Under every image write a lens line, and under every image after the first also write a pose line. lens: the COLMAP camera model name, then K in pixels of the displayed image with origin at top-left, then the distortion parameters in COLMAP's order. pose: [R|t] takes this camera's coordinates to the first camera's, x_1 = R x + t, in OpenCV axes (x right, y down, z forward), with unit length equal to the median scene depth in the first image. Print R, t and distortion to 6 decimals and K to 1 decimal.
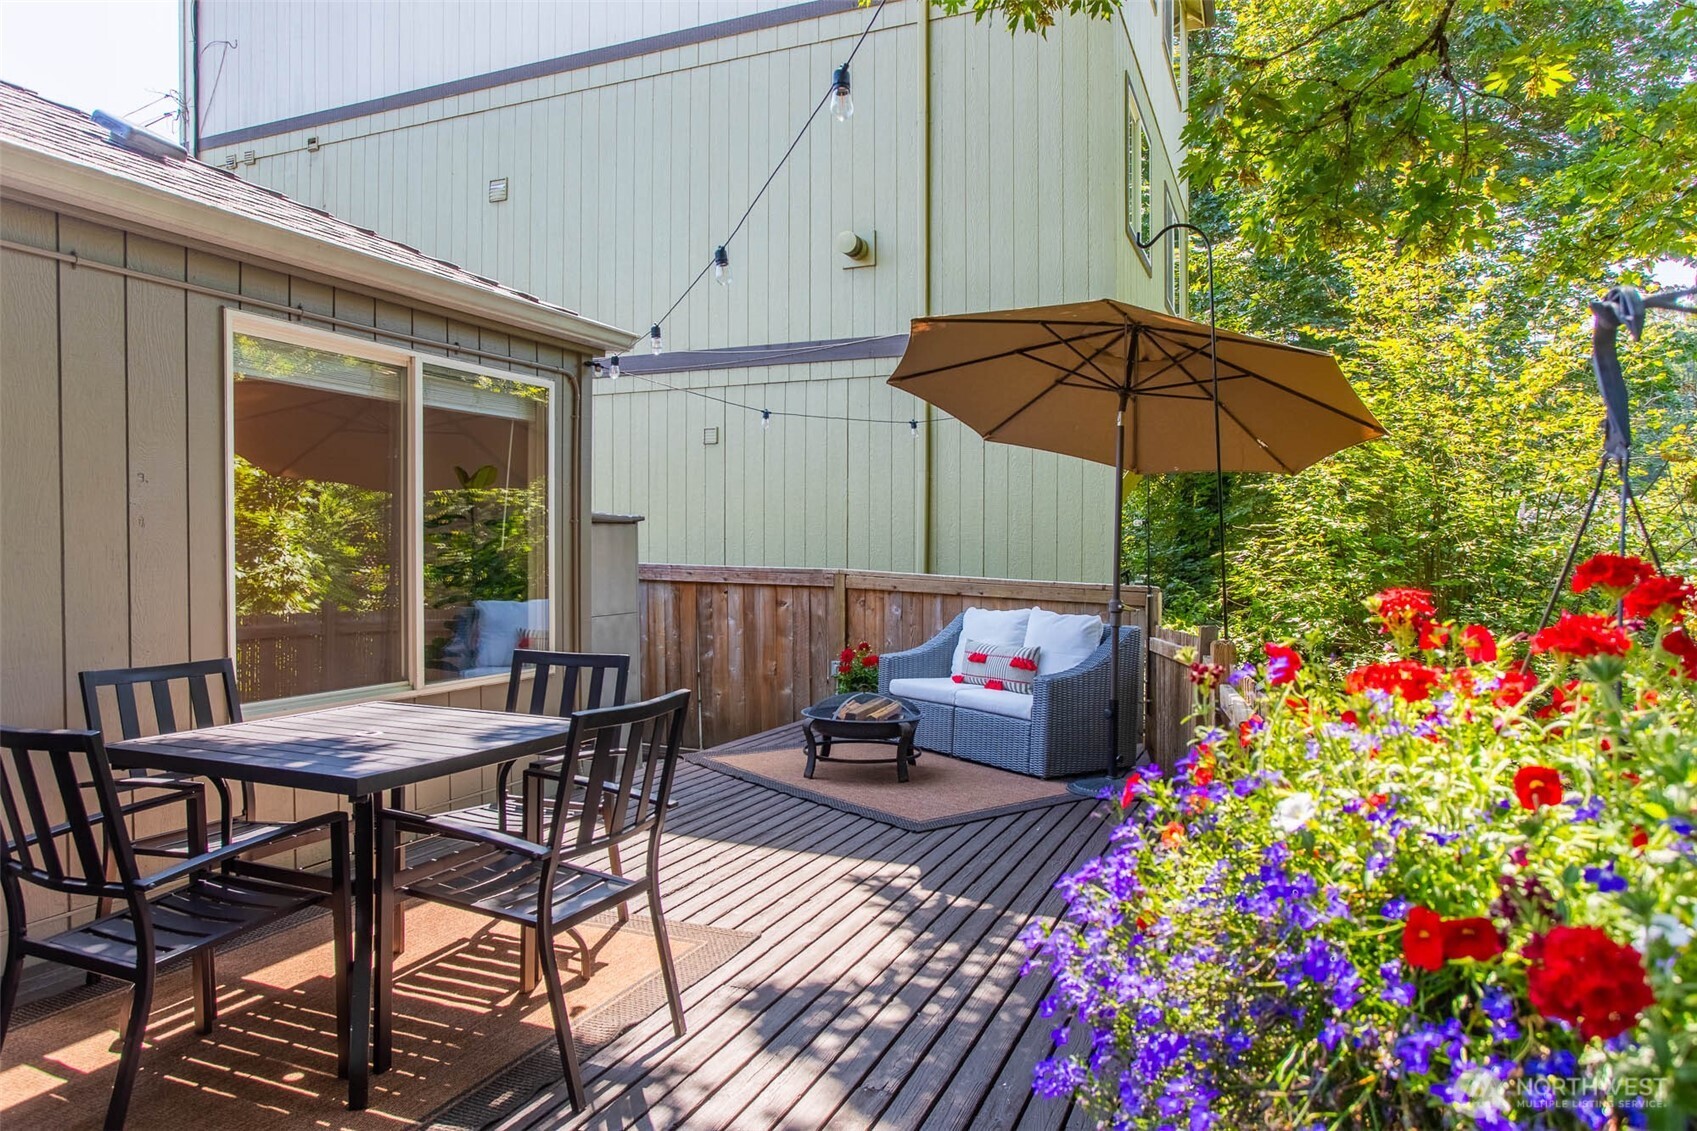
lens RADIAL K [[1054.7, 0, 837.2], [0, 1054.7, 537.3], [0, 0, 1]] dist [-0.064714, 0.037669]
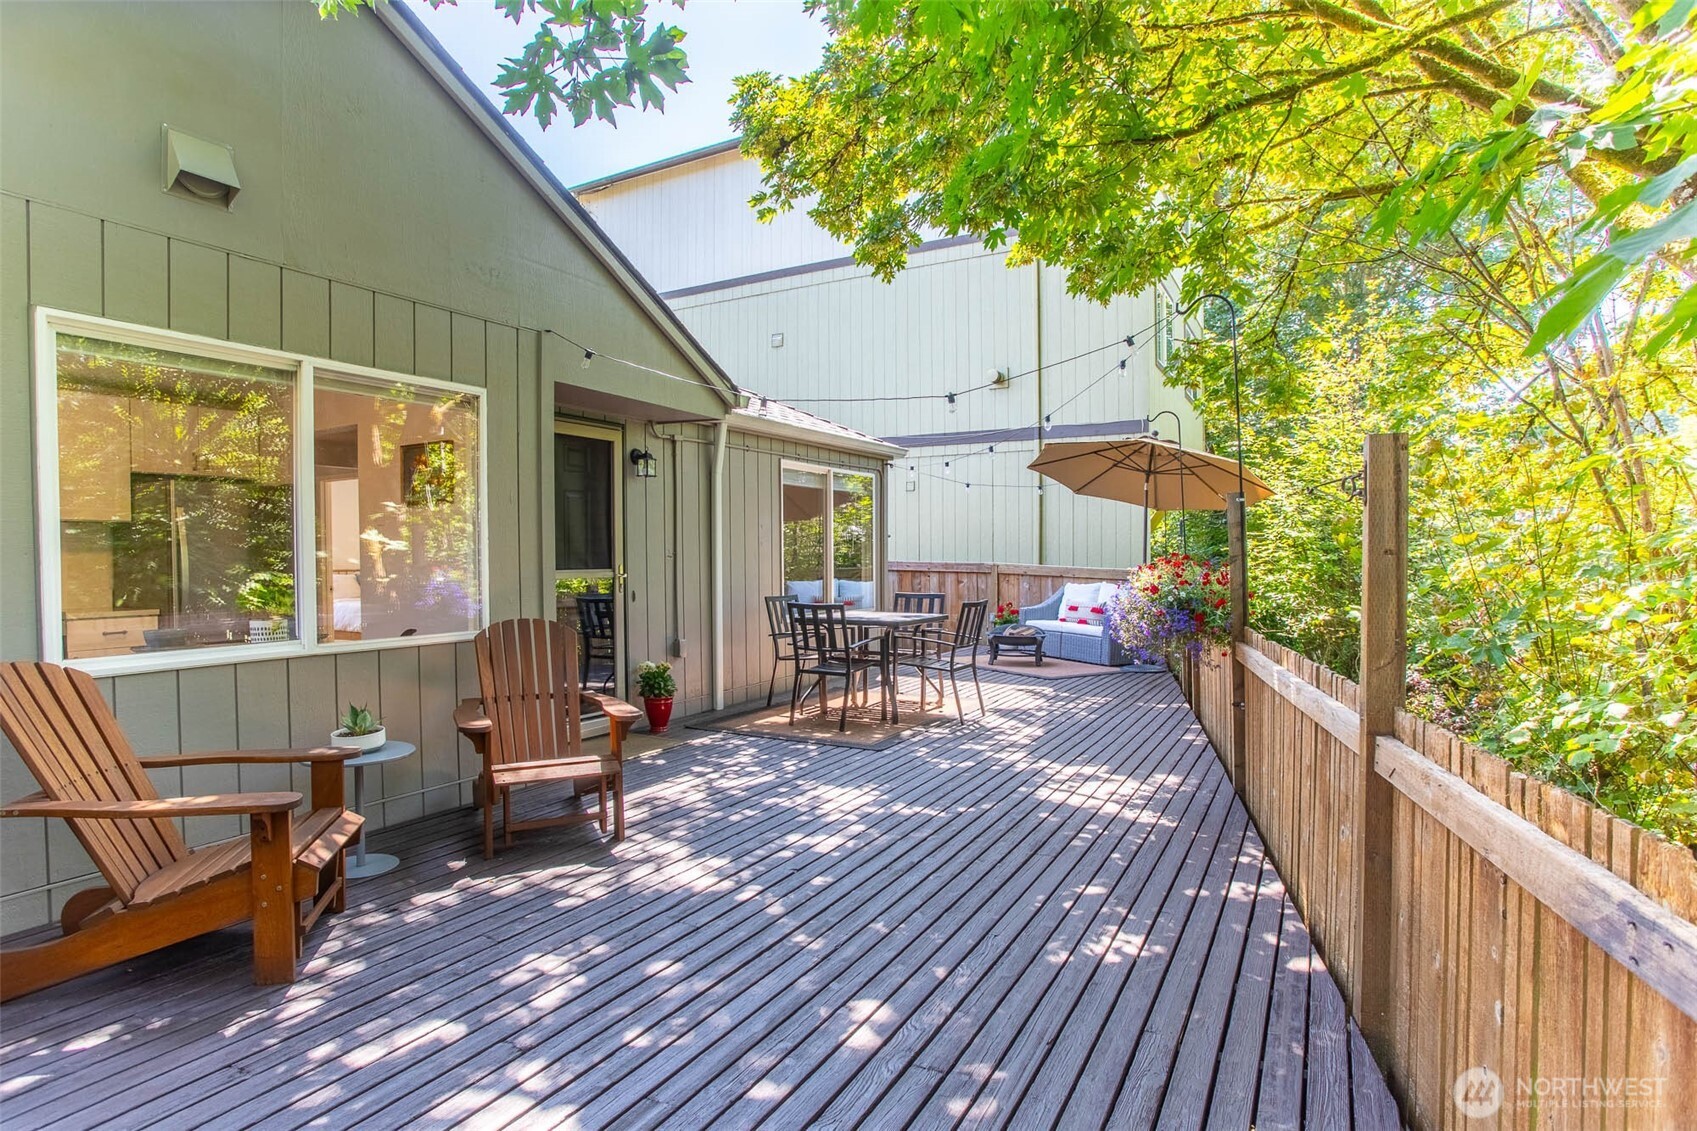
lens RADIAL K [[865.0, 0, 848.5], [0, 865.0, 565.5], [0, 0, 1]] dist [-0.073101, 0.027503]
pose [[0.994765, -0.008501, -0.101837, -0.111917], [0.011154, 0.999613, 0.025503, -0.006228], [0.101580, -0.026506, 0.994474, -0.587992]]
